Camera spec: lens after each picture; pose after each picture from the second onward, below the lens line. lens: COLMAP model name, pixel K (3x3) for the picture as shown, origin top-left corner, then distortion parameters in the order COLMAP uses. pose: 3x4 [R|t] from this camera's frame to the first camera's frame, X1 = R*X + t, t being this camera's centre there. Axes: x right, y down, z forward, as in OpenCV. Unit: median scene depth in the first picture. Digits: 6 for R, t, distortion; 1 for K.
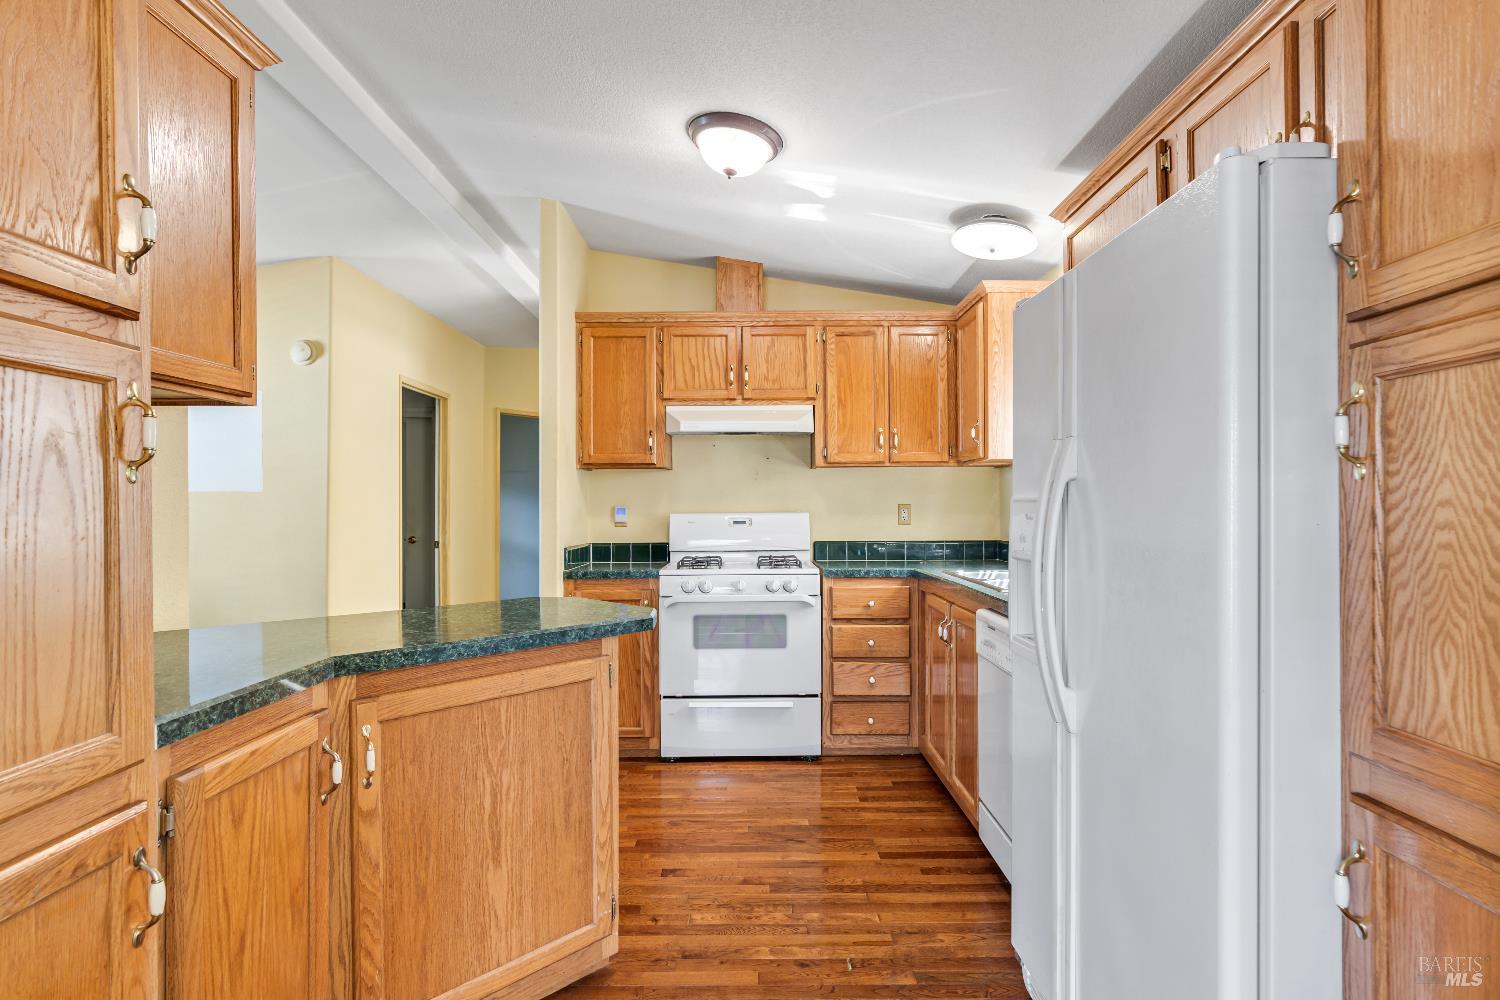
lens RADIAL K [[774.0, 0, 759.1], [0, 774.0, 501.5], [0, 0, 1]] dist [-0.004096, -0.000740]
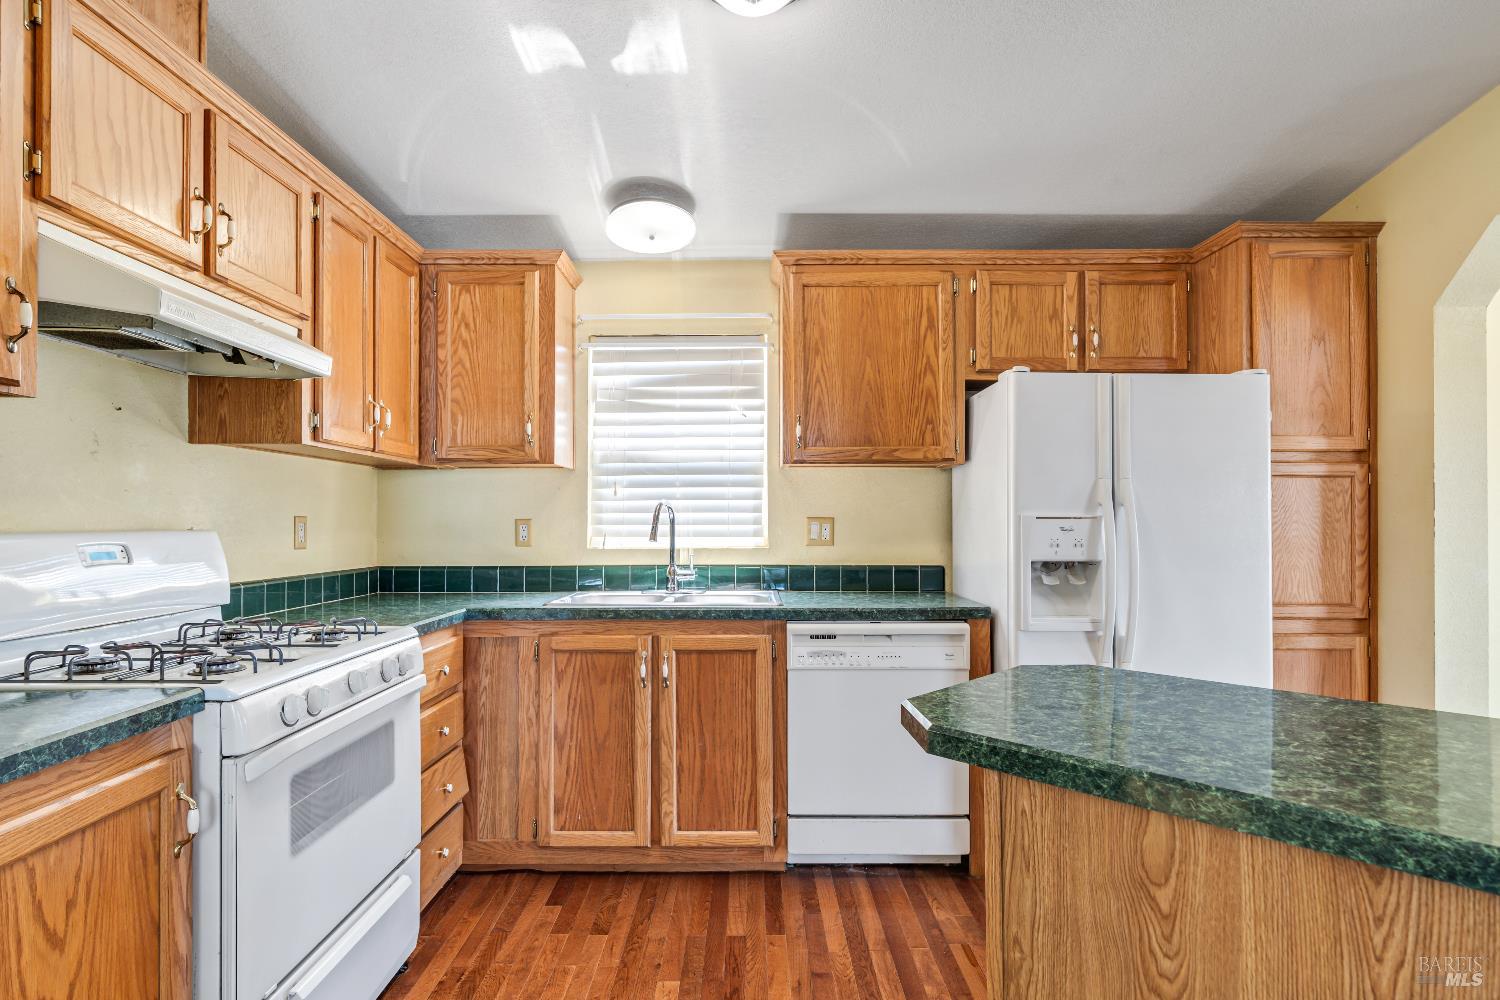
lens RADIAL K [[774.0, 0, 757.6], [0, 774.0, 511.8], [0, 0, 1]] dist [-0.004096, -0.000740]
pose [[-0.003953, 0.012689, 0.999912, -0.593597], [-0.010474, 0.999864, -0.012729, 0.006448], [-0.999937, -0.010524, -0.003819, 0.879017]]
